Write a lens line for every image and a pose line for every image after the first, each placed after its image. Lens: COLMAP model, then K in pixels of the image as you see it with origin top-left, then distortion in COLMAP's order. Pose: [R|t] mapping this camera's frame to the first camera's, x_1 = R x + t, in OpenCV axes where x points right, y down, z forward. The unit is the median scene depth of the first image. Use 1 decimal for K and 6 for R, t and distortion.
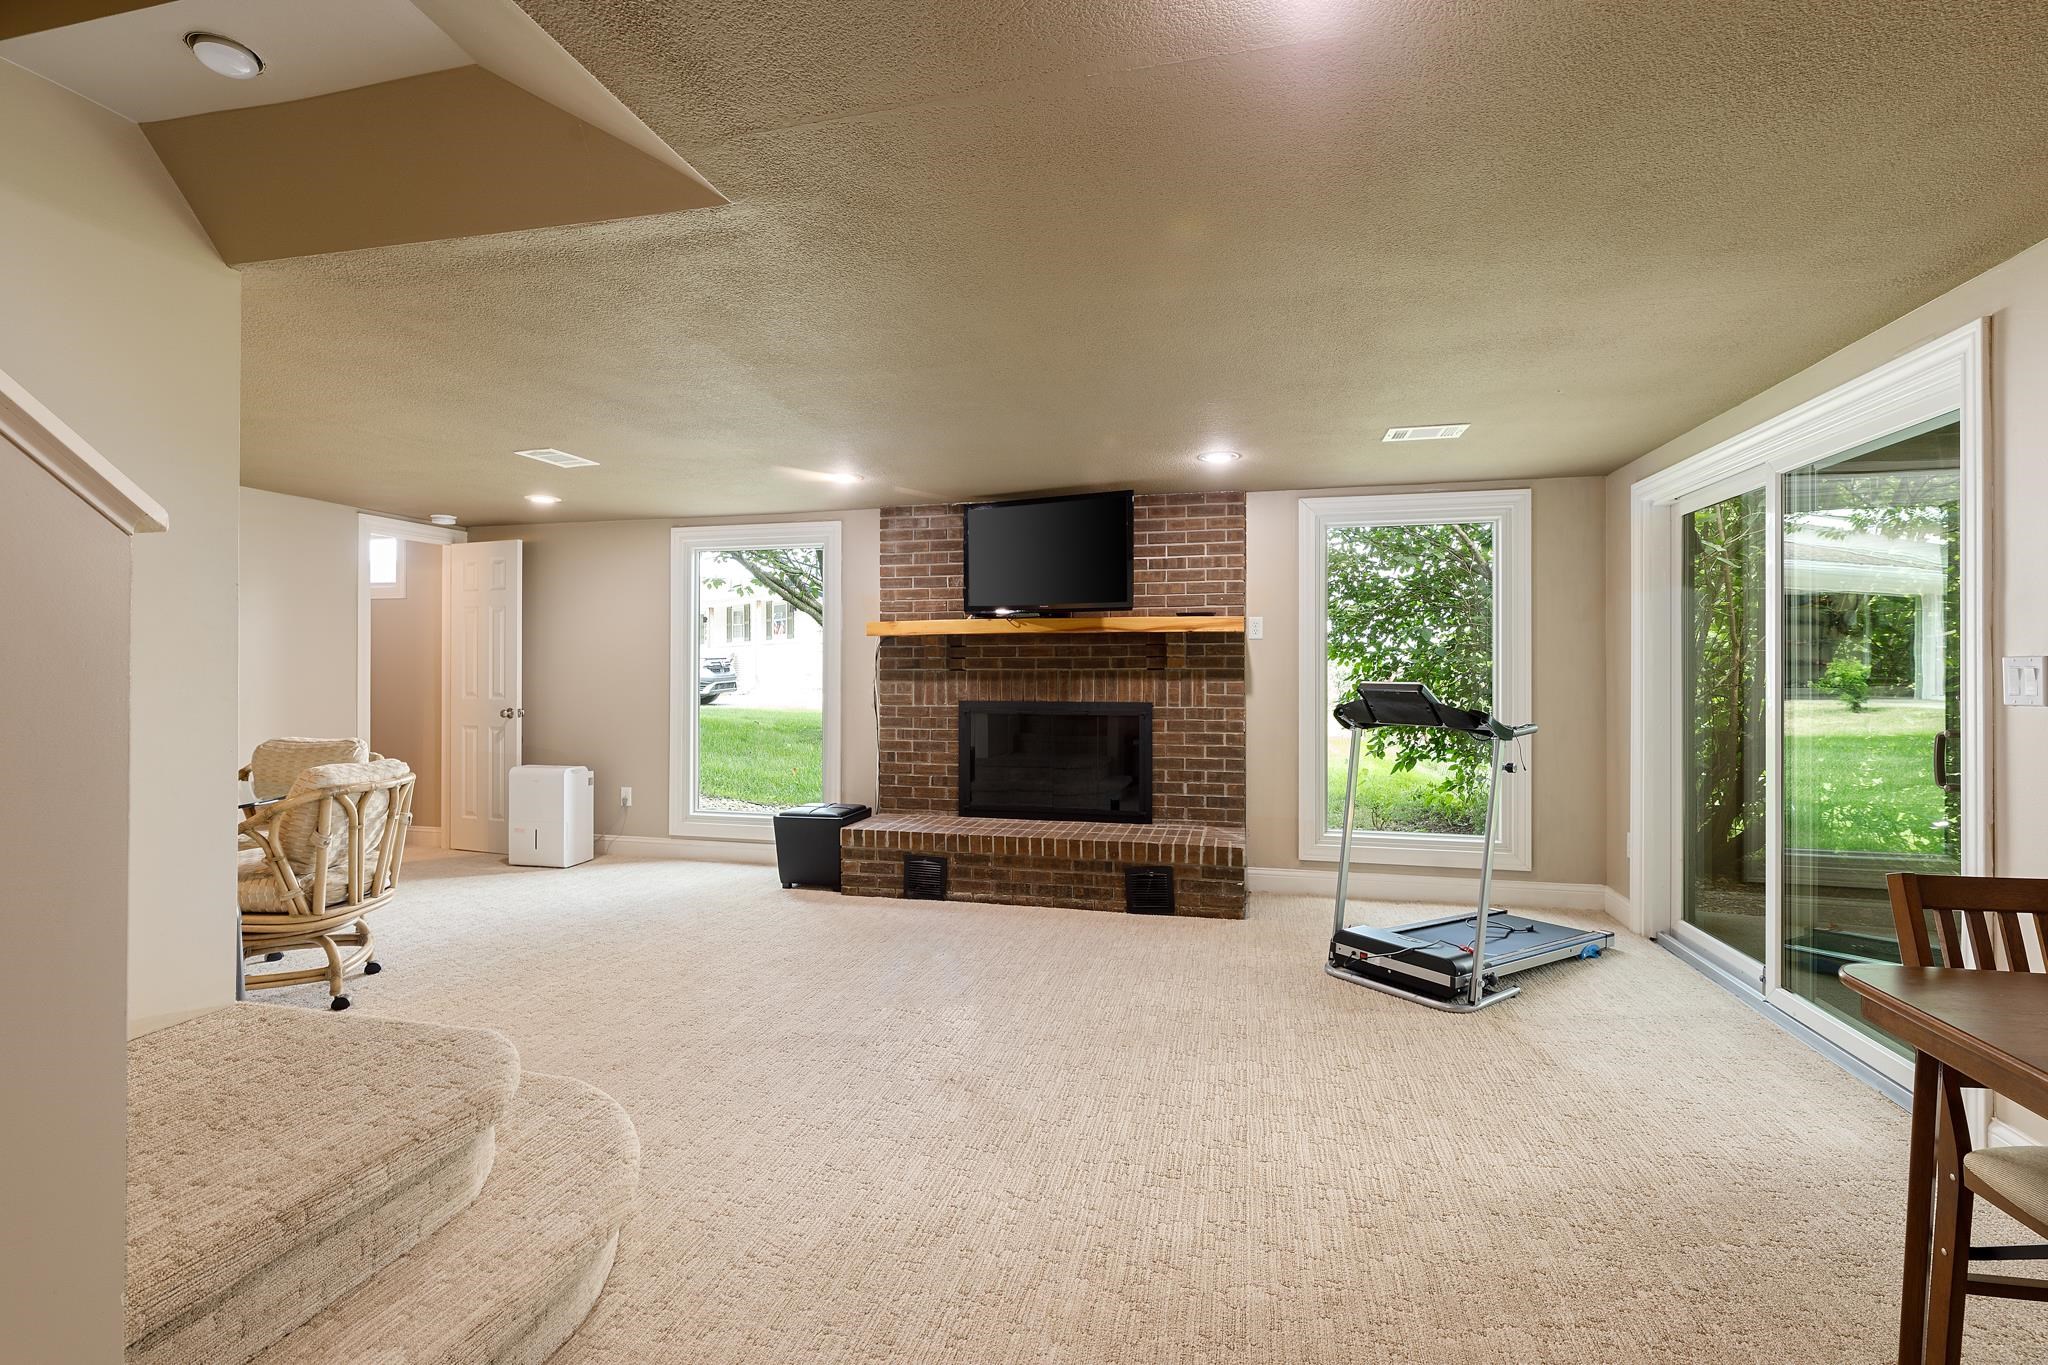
lens RADIAL K [[957.3, 0, 1010.0], [0, 957.3, 668.3], [0, 0, 1]] dist [0.000533, 0.000108]
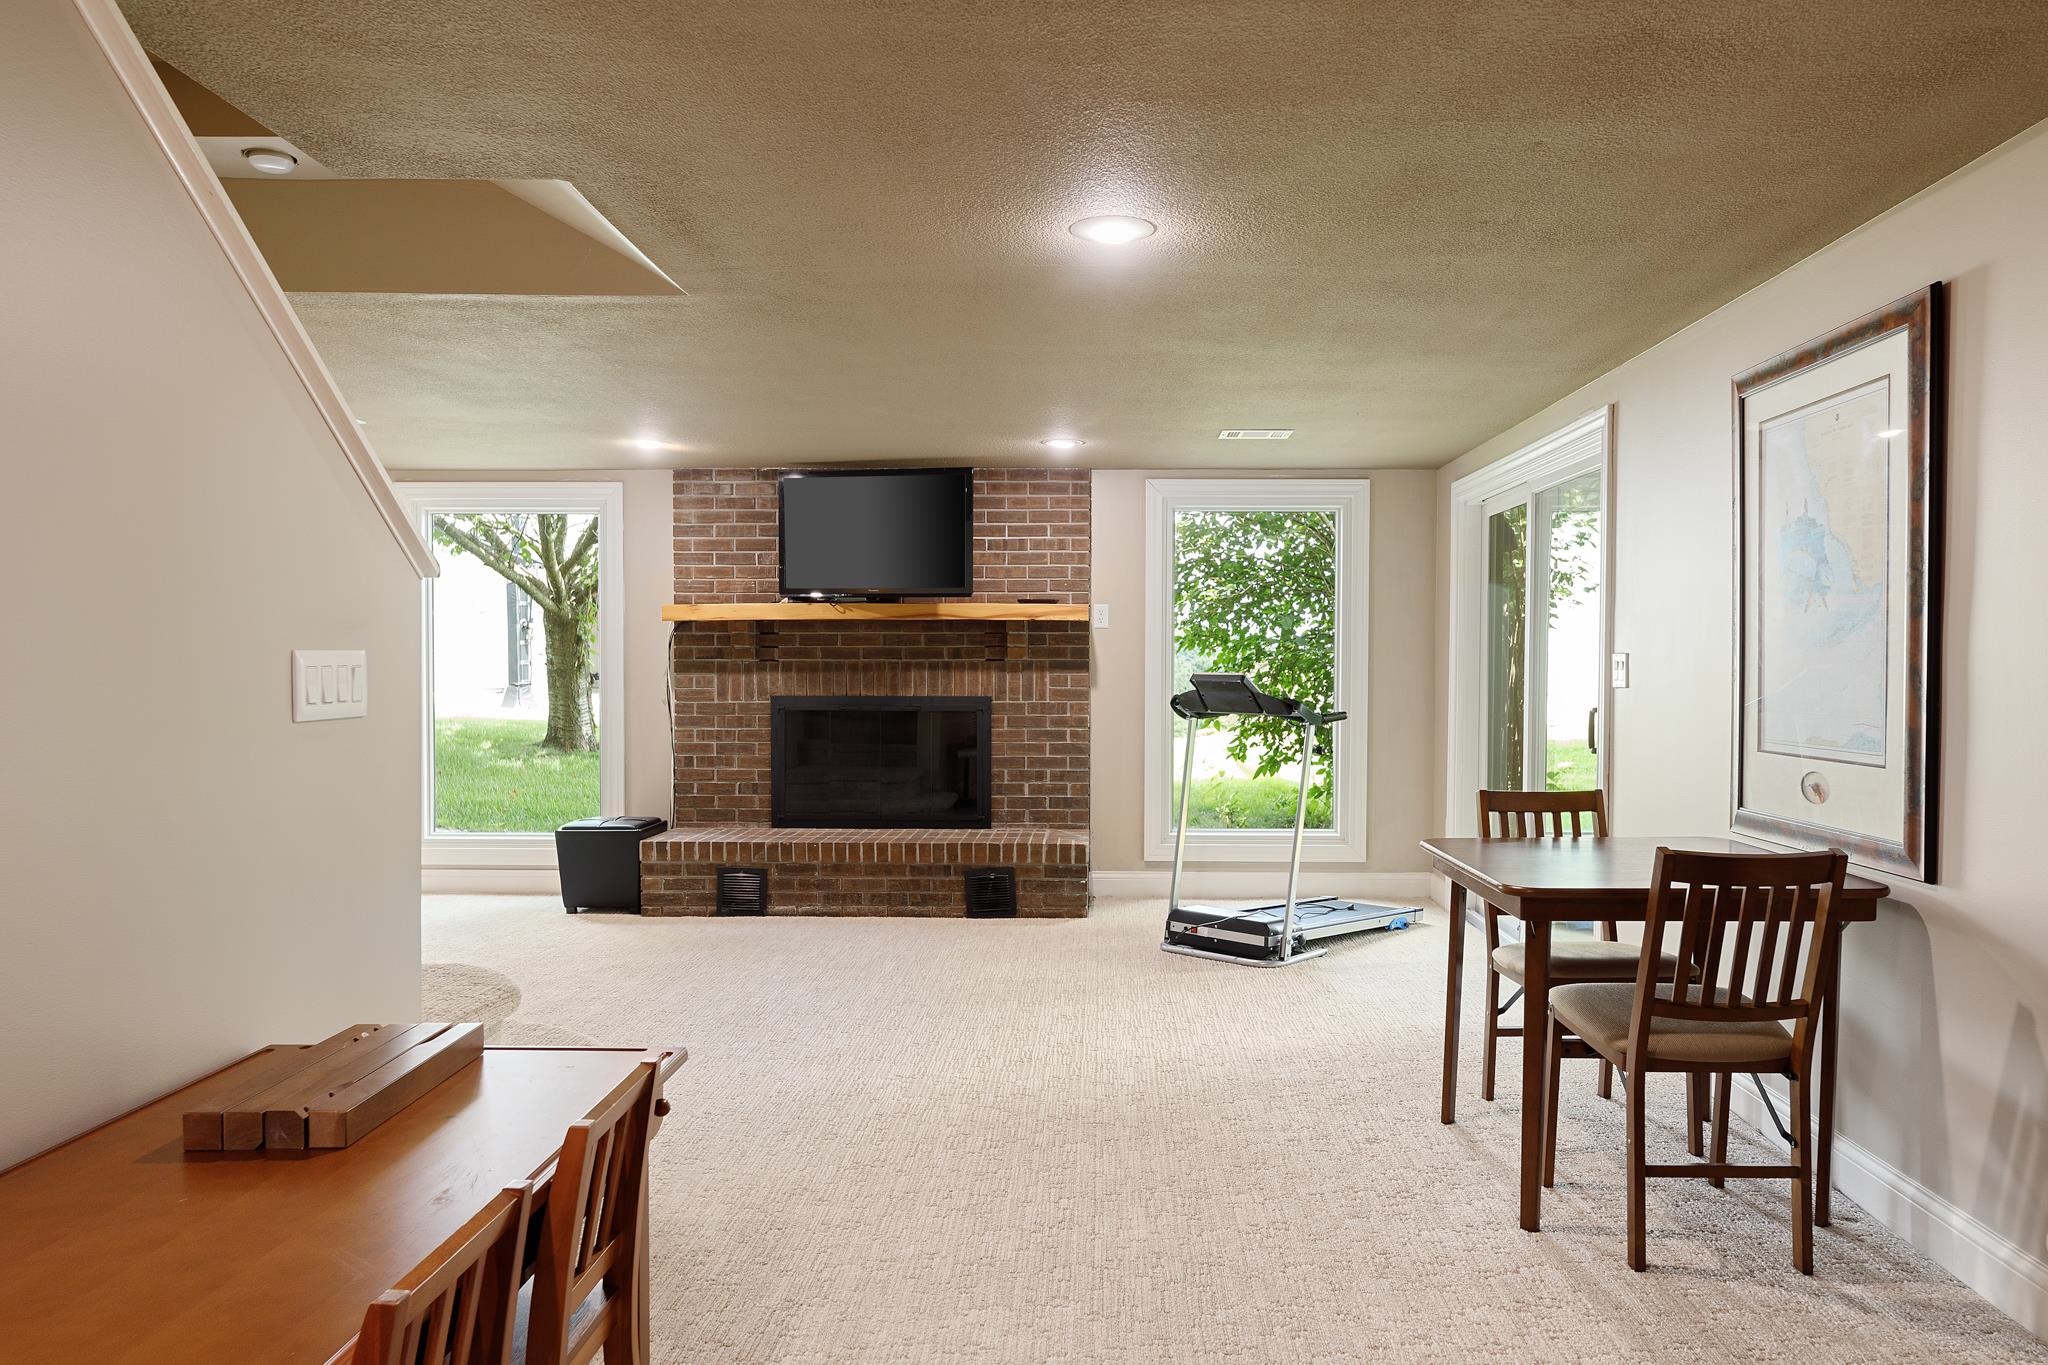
lens RADIAL K [[1411.1, 0, 1024.0], [0, 1411.1, 682.5], [0, 0, 1]] dist [-0.010442, 0.002356]
pose [[0.982561, -0.001156, 0.185936, -0.073051], [-0.002112, 0.999847, 0.017376, -0.001233], [-0.185927, -0.017466, 0.982408, -0.338388]]
